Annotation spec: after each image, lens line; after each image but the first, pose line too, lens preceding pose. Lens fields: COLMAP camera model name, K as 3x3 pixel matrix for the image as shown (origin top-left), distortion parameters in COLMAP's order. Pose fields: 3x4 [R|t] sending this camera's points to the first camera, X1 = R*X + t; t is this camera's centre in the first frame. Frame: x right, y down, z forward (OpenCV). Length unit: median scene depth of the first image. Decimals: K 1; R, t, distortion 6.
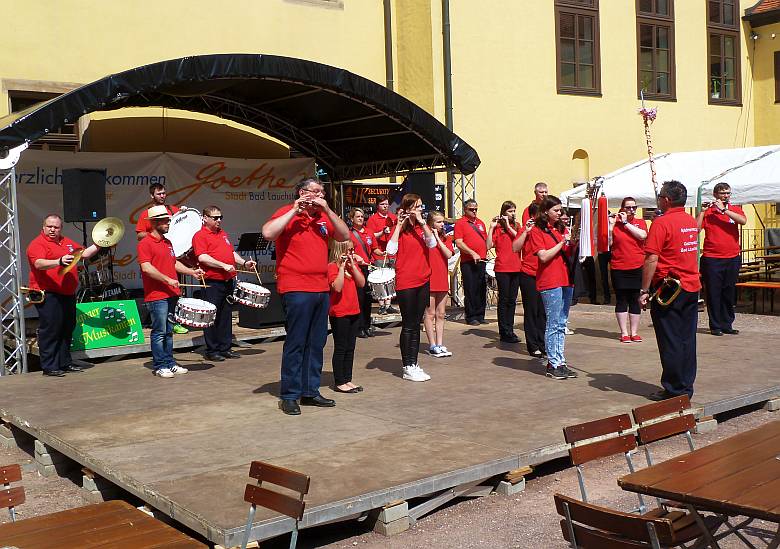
lens RADIAL K [[891.0, 0, 385.6], [0, 891.0, 244.2], [0, 0, 1]] dist [0.040492, 0.007708]
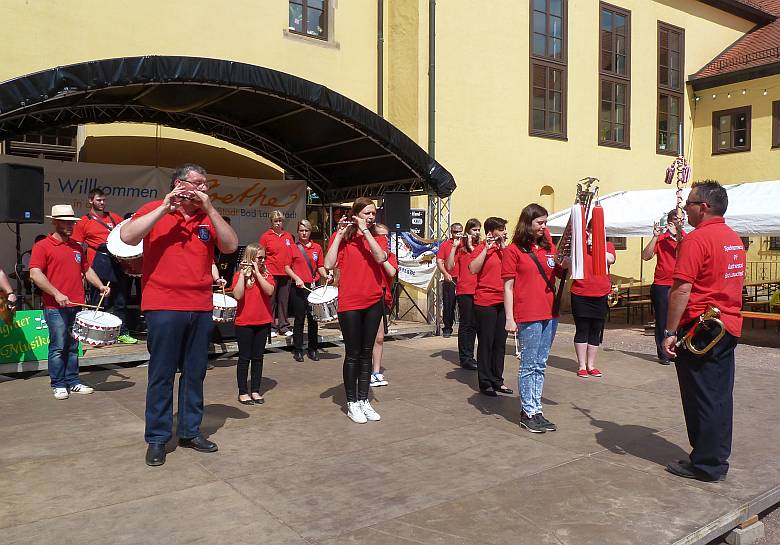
lens RADIAL K [[640.5, 0, 390.0], [0, 640.5, 272.5], [0, 0, 1]] dist [-0.006670, -0.053457]
pose [[0.999306, 0.036429, -0.007726, 0.035987], [-0.036351, 0.999289, 0.009992, 0.003998], [0.008085, -0.009704, 0.999920, 0.233488]]
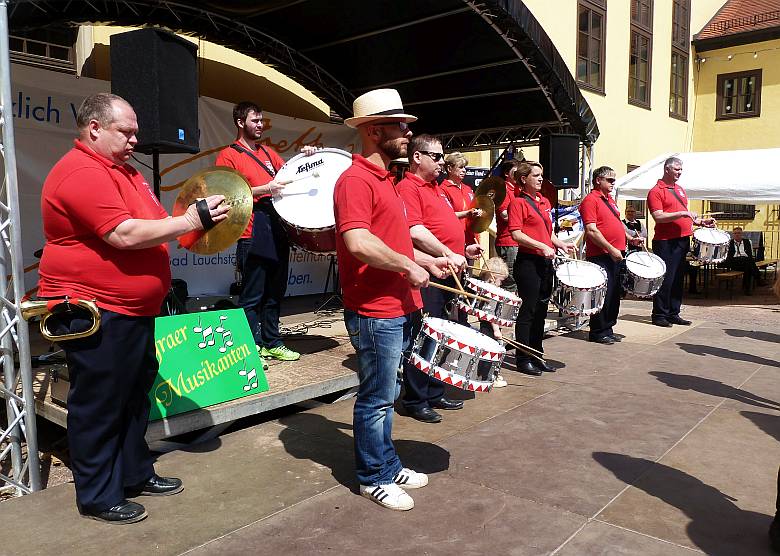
lens RADIAL K [[637.1, 0, 390.0], [0, 637.1, 278.0], [0, 0, 1]] dist [-0.014140, 0.003968]
pose [[0.974818, 0.013712, 0.222580, -0.200503], [-0.025248, 0.998476, 0.049064, 0.016899], [-0.221568, -0.053448, 0.973679, 0.428465]]
